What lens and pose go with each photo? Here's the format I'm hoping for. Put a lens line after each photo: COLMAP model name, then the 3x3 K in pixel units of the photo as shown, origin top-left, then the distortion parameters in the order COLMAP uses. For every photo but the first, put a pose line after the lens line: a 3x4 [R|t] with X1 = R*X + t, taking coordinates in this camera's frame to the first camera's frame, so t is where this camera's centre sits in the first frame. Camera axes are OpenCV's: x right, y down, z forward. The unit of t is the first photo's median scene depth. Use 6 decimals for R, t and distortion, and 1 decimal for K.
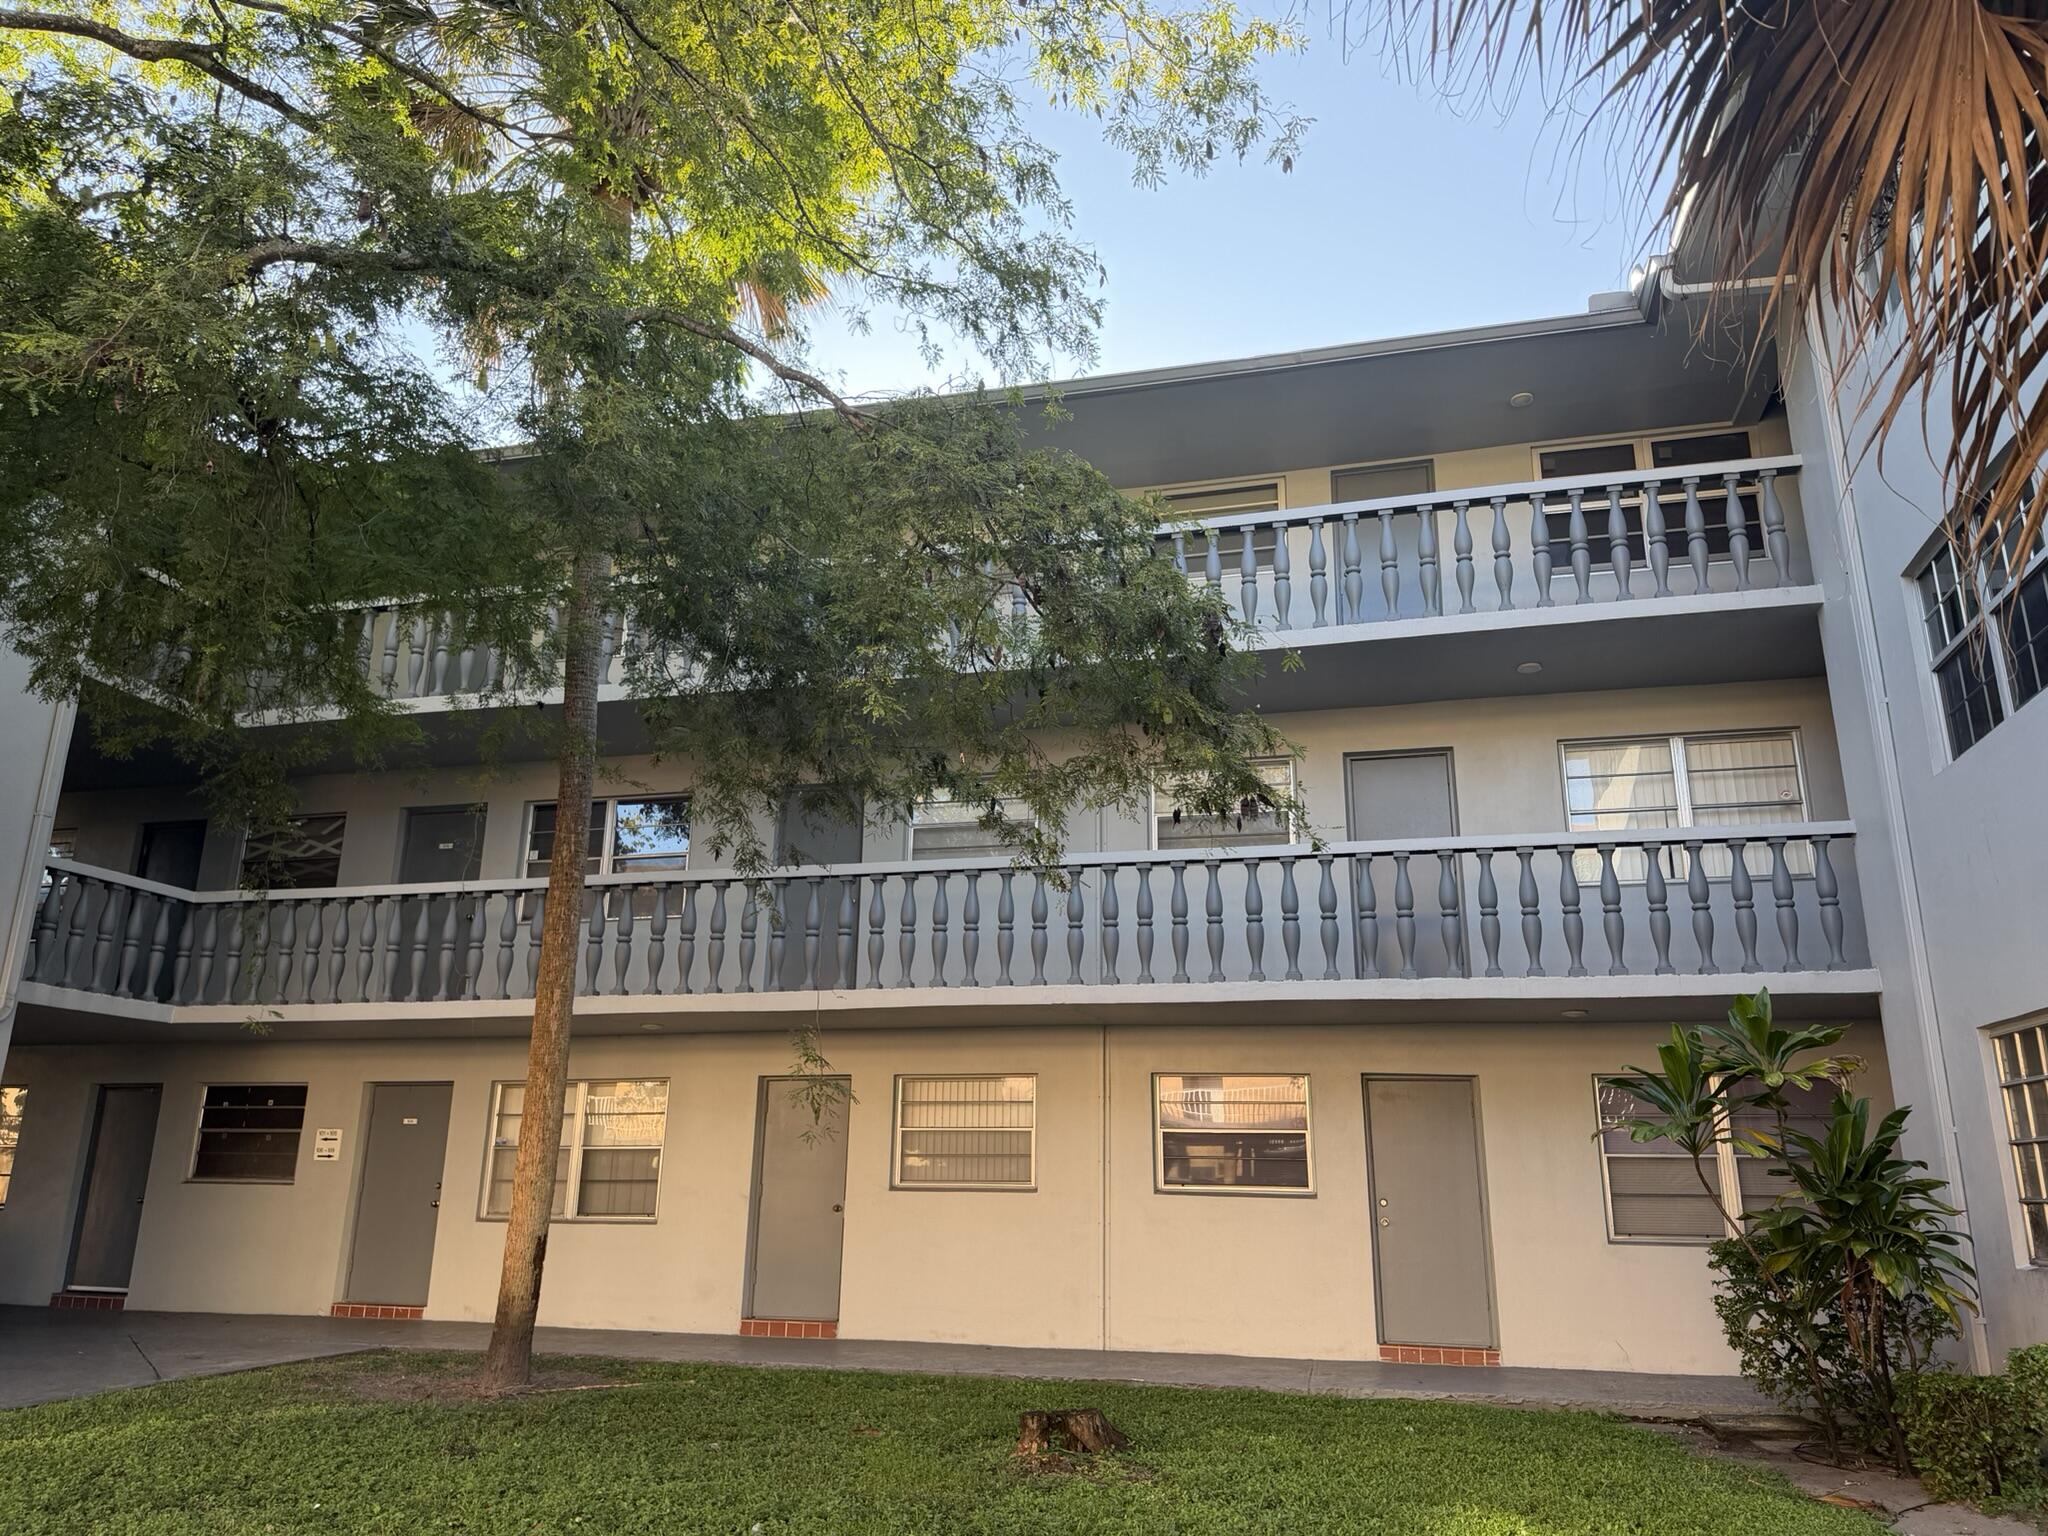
lens RADIAL K [[1441.0, 0, 1017.0], [0, 1441.0, 763.1], [0, 0, 1]] dist [0.044466, -0.011249]
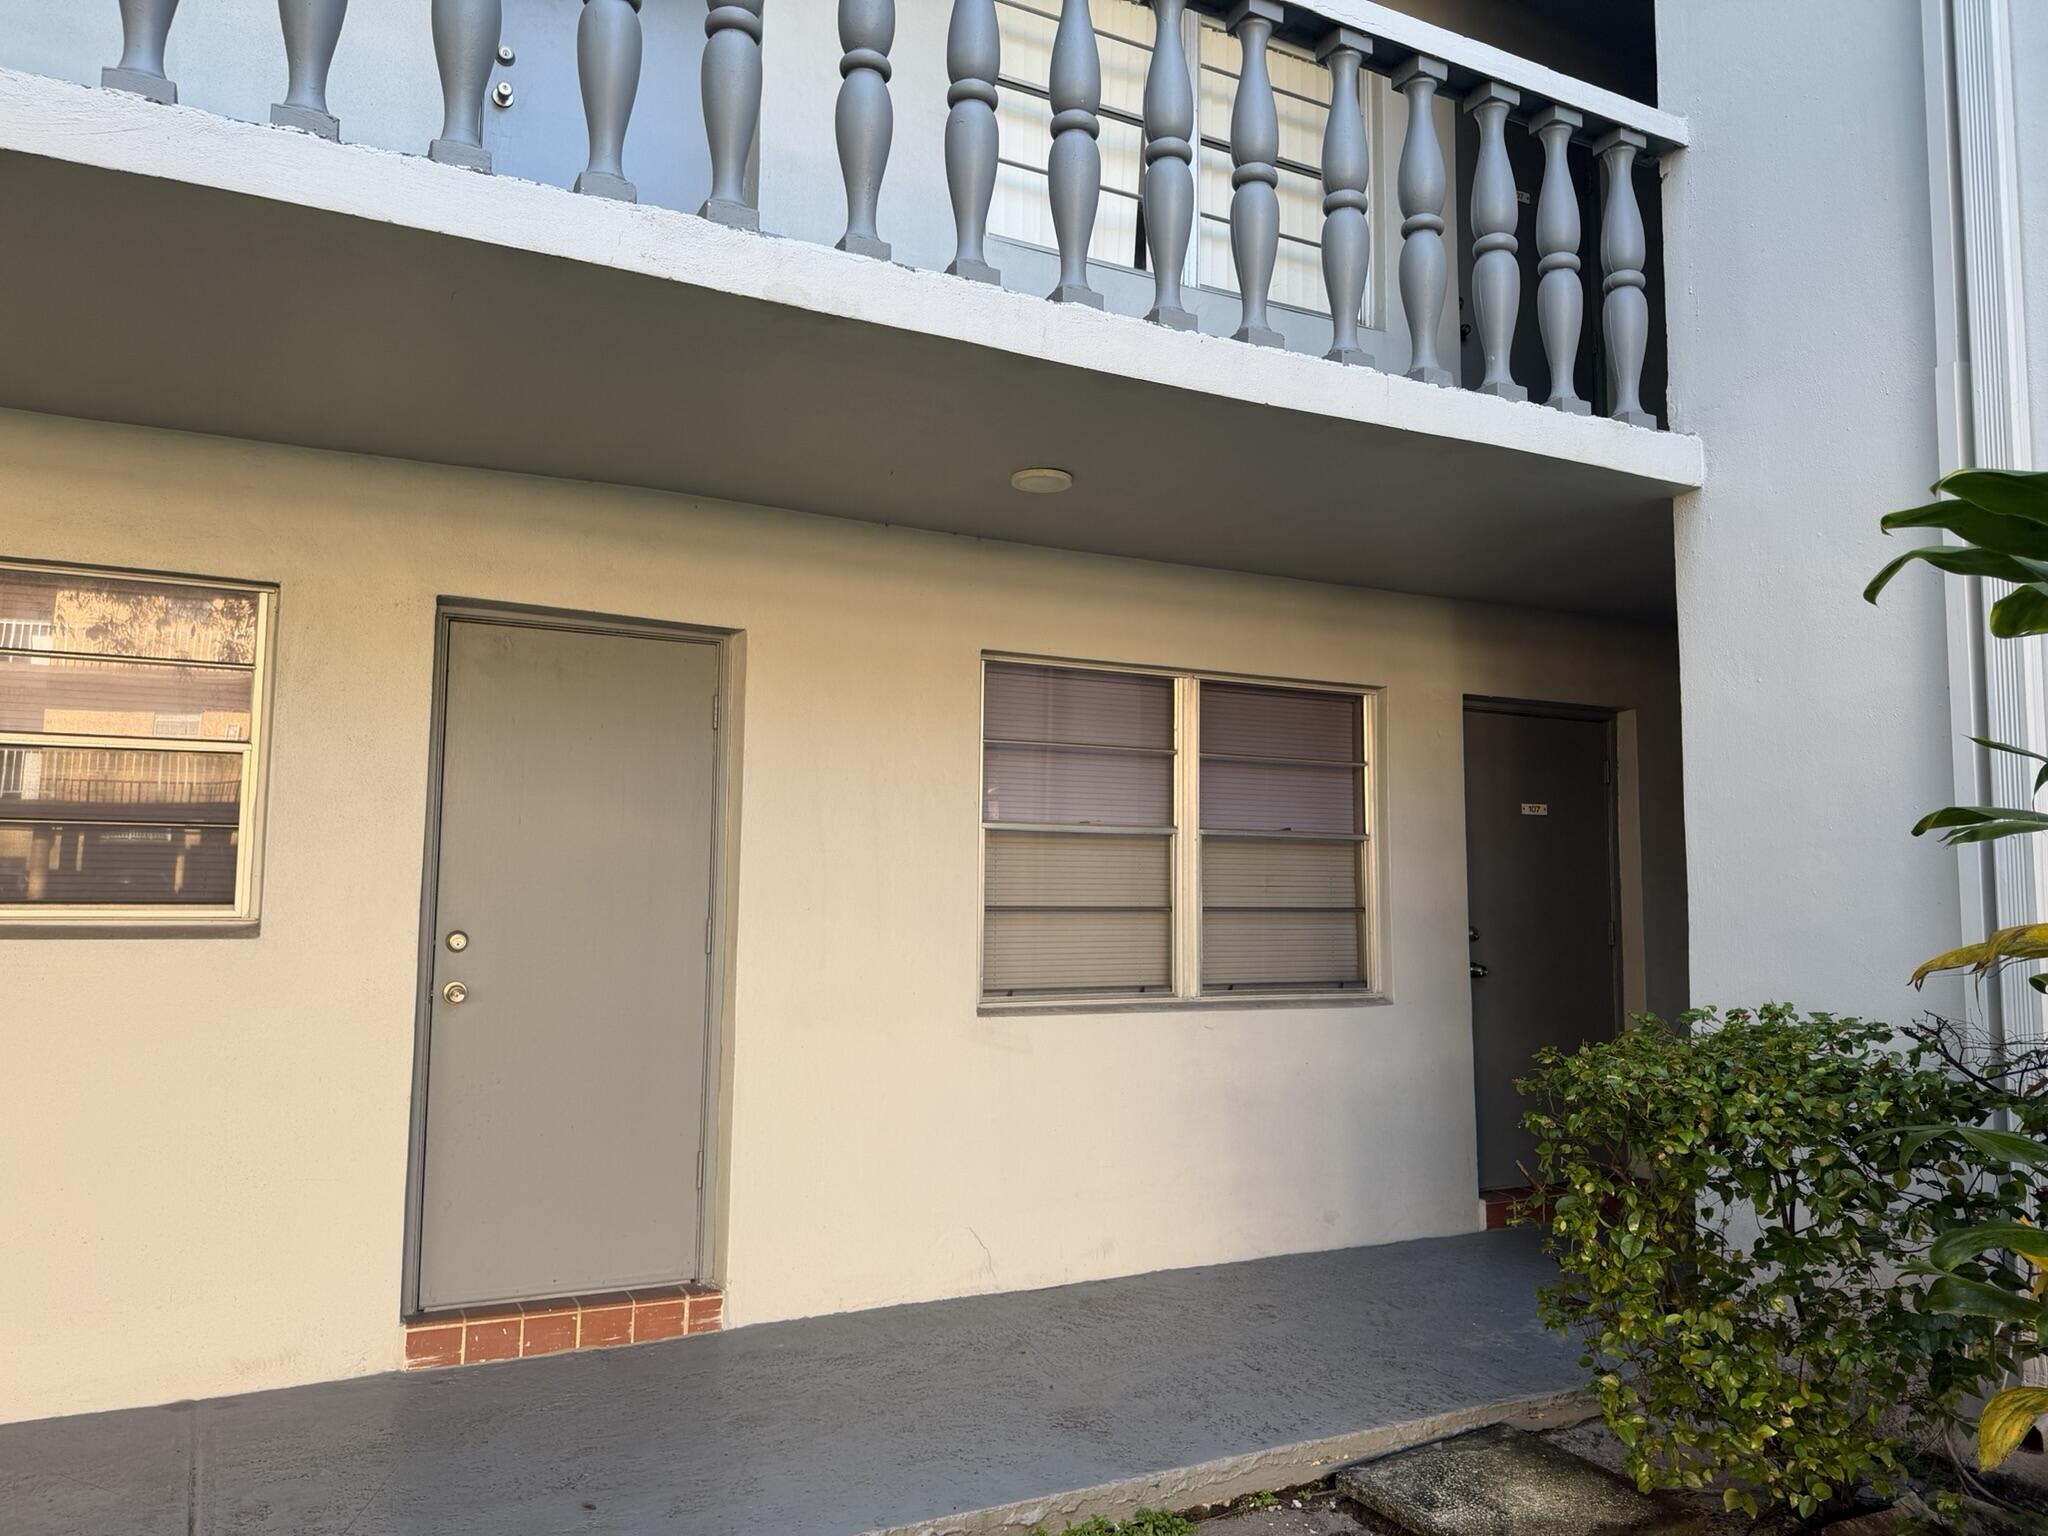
lens RADIAL K [[1441.0, 0, 1031.4], [0, 1441.0, 754.5], [0, 0, 1]] dist [0.044466, -0.011249]
pose [[0.758809, 0.061014, 0.648449, 0.122205], [-0.180471, 0.976316, 0.119322, 0.188550], [-0.625810, -0.207569, 0.751849, 0.648840]]
